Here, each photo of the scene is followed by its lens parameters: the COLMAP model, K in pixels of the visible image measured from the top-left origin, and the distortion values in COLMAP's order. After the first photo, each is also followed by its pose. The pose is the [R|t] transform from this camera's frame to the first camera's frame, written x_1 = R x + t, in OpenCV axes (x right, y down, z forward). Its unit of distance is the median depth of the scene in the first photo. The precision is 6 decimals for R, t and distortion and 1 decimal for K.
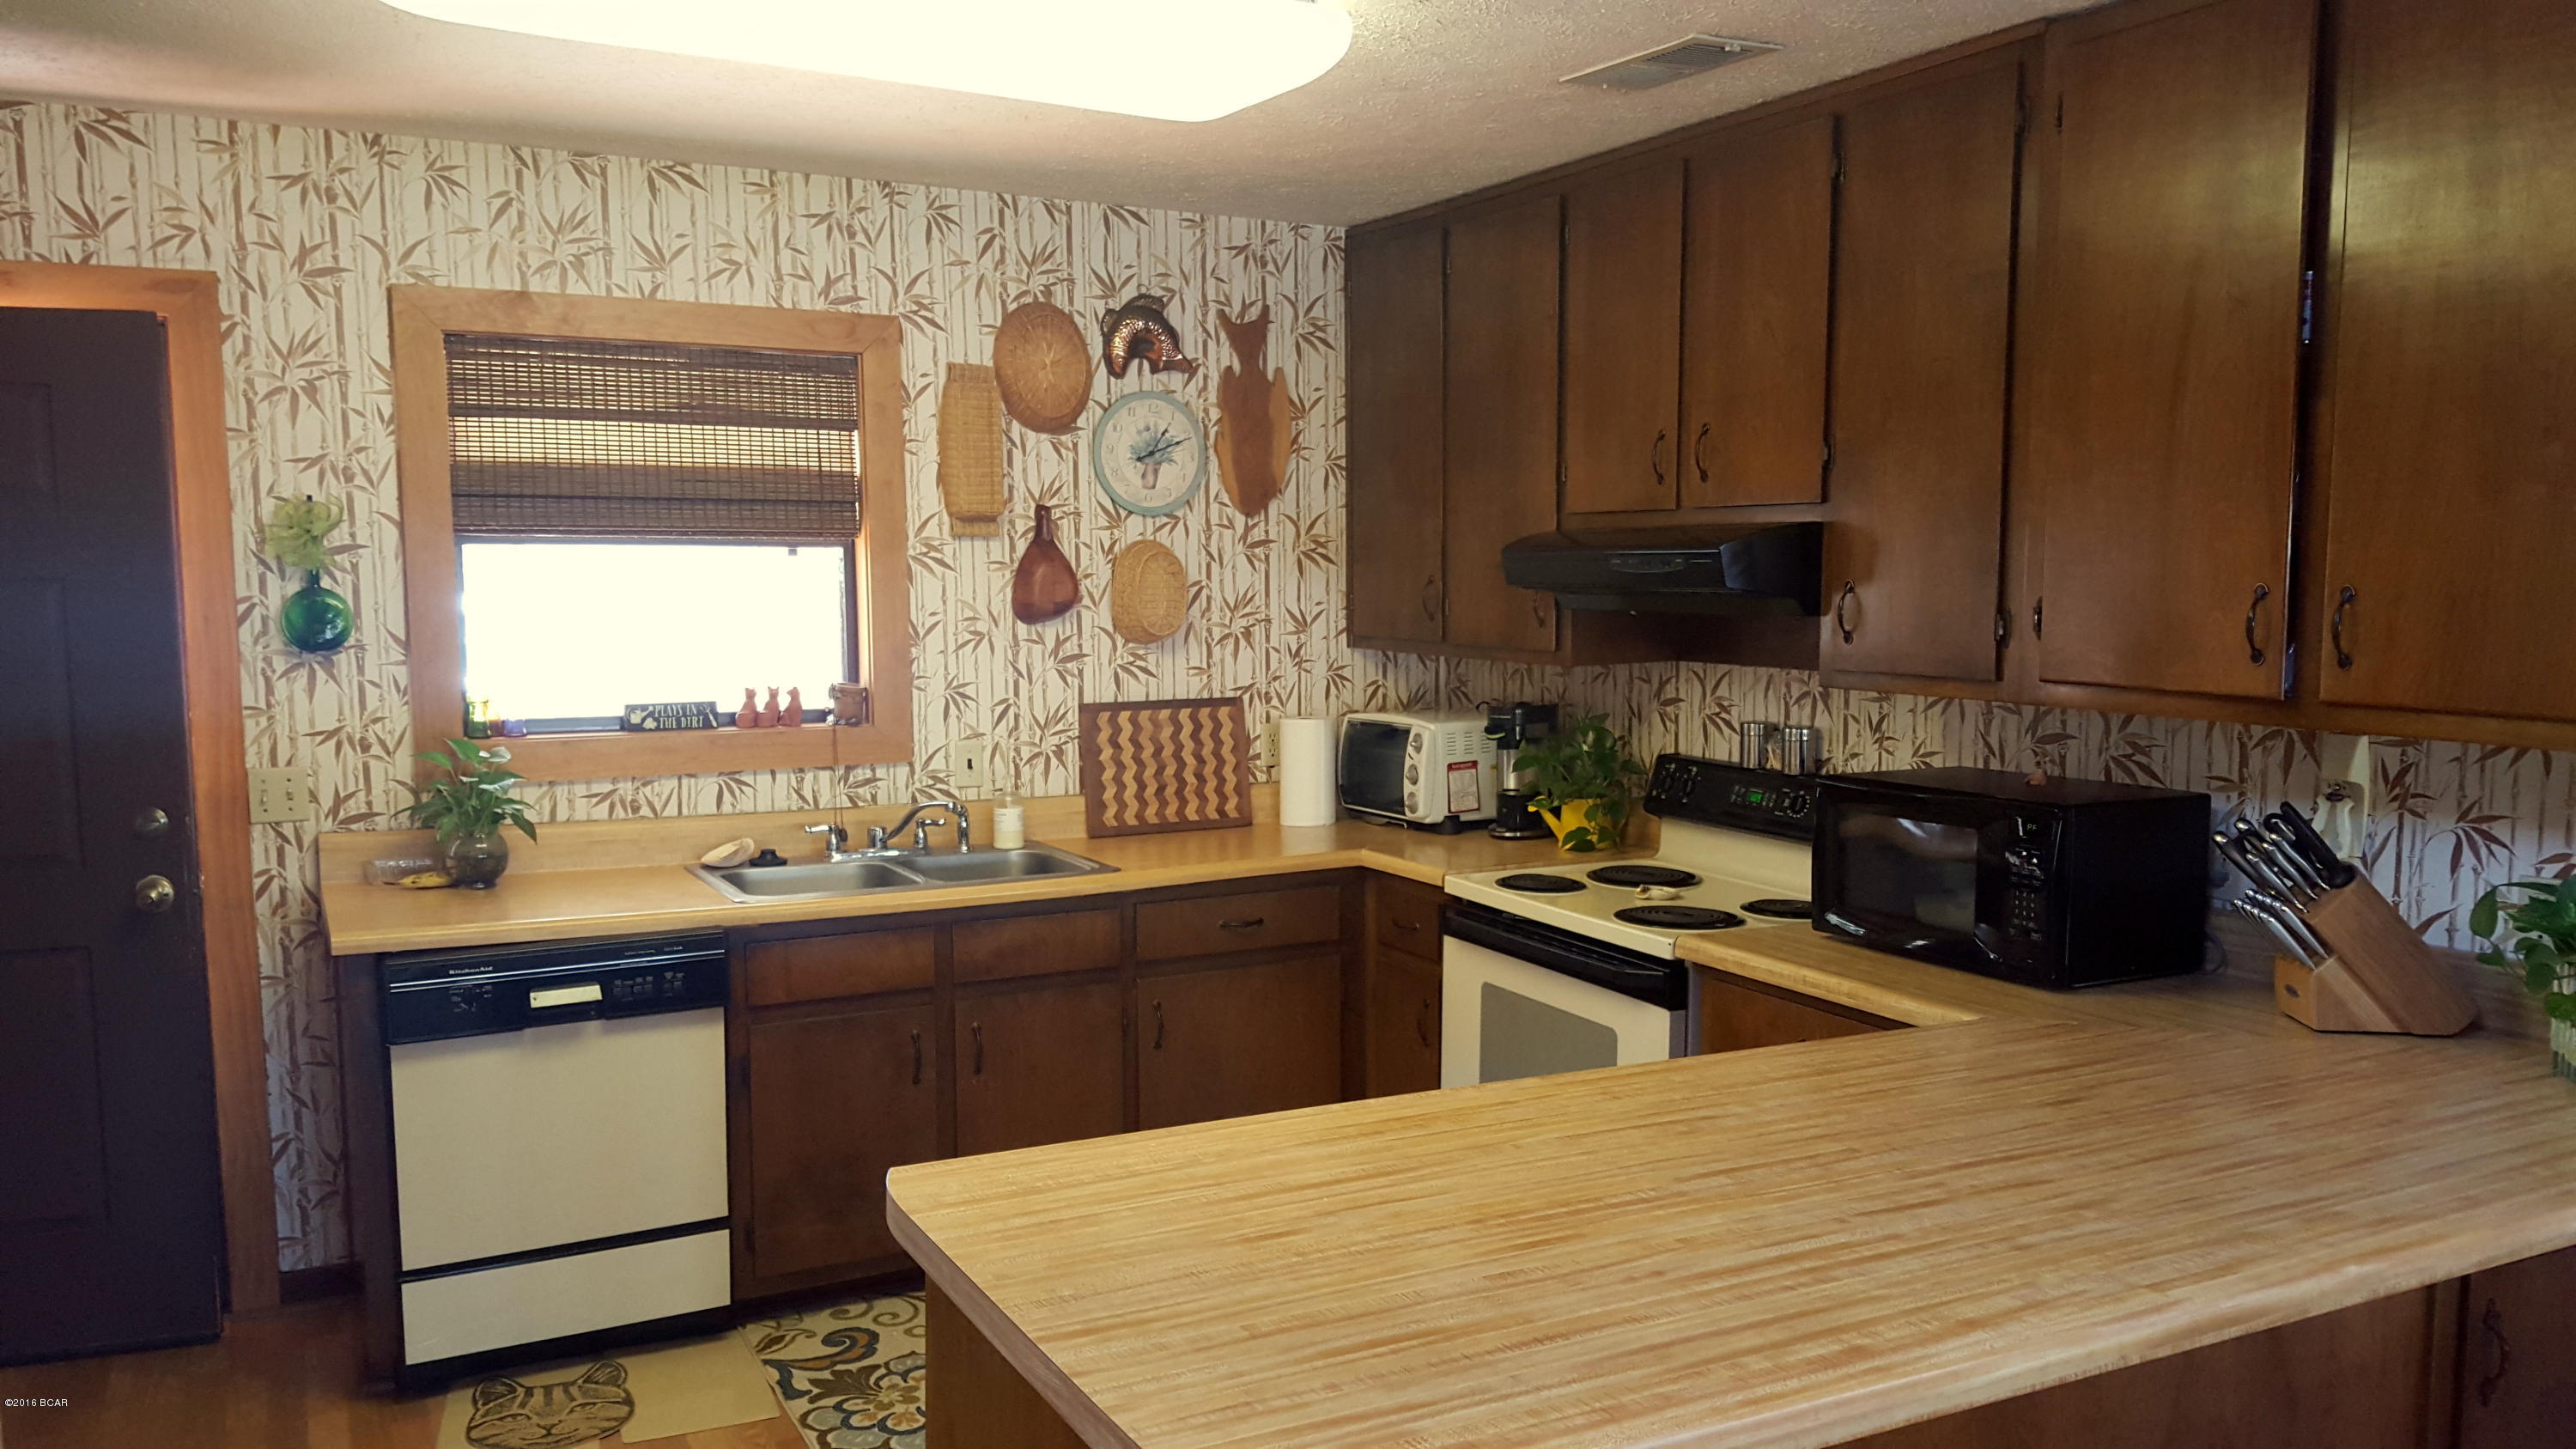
lens RADIAL K [[2054.7, 0, 1291.3], [0, 2054.7, 761.7], [0, 0, 1]] dist [0.173257, -0.343843]
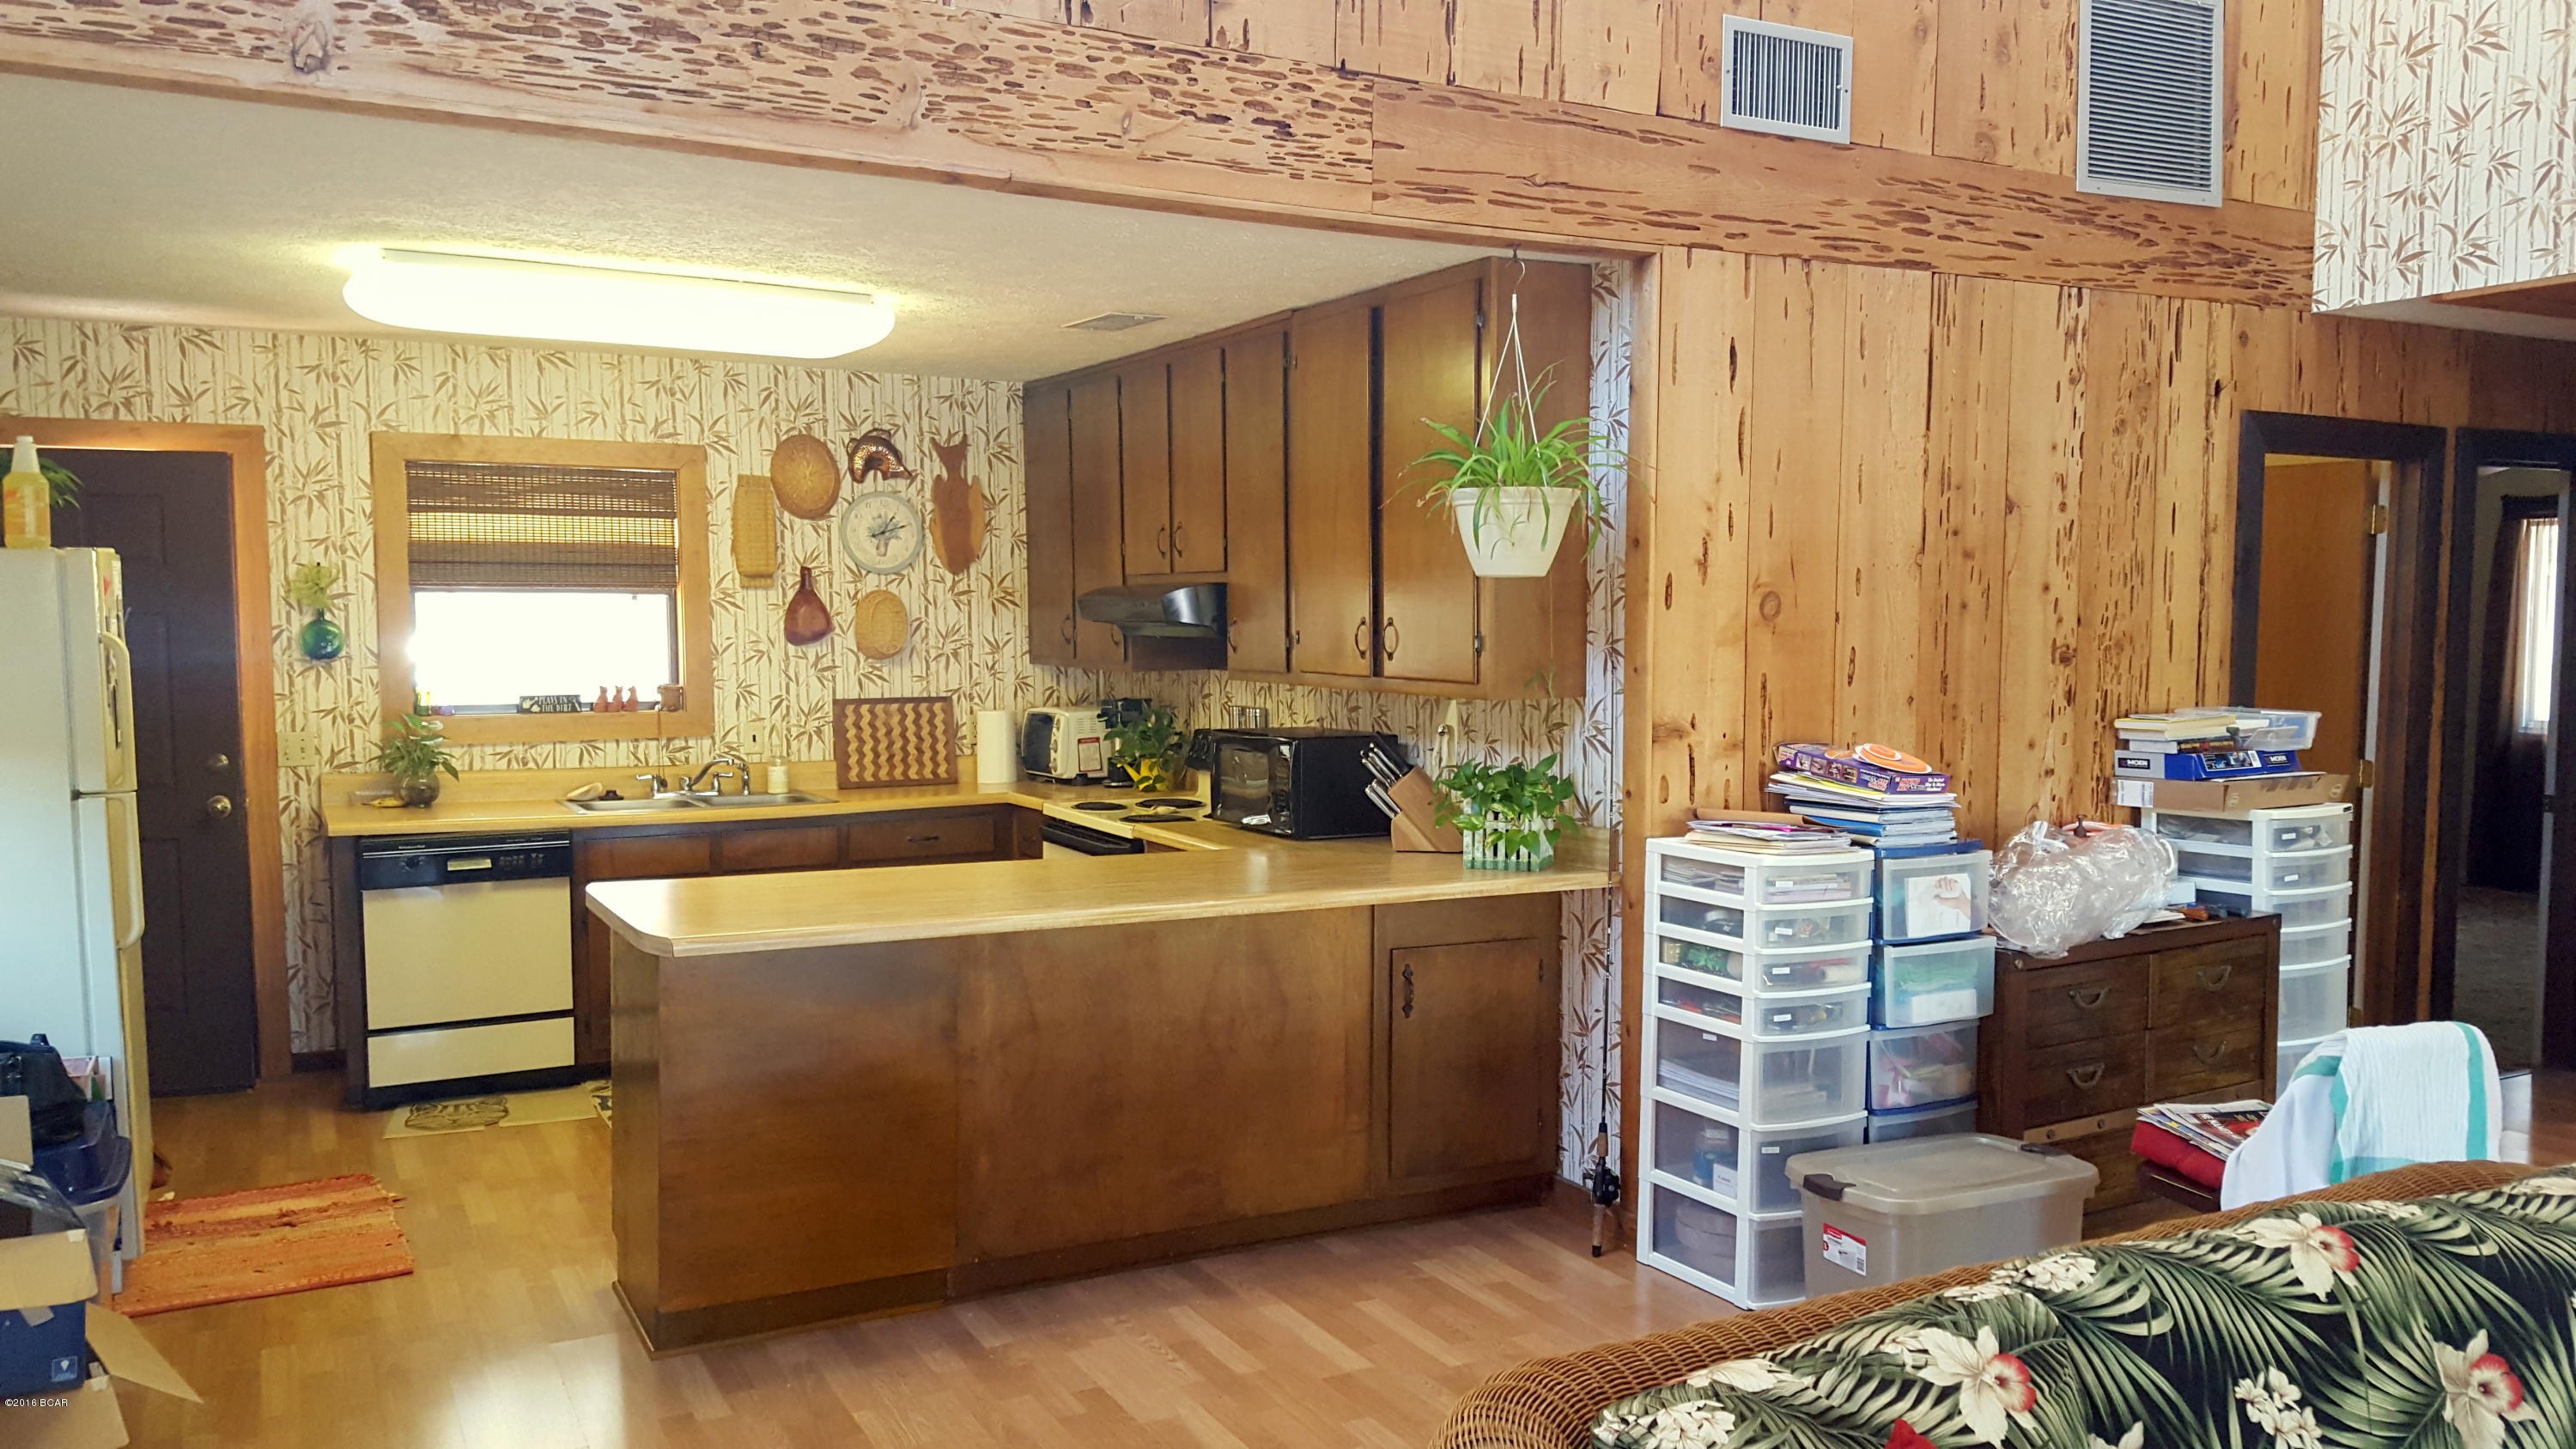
lens RADIAL K [[2057.6, 0, 1304.6], [0, 2057.6, 740.7], [0, 0, 1]] dist [0.192896, -0.416213]
pose [[0.999942, 0.000754, 0.010717, 0.235873], [-0.000387, 0.999416, -0.034177, 0.056214], [-0.010736, 0.034171, 0.999358, -0.535651]]
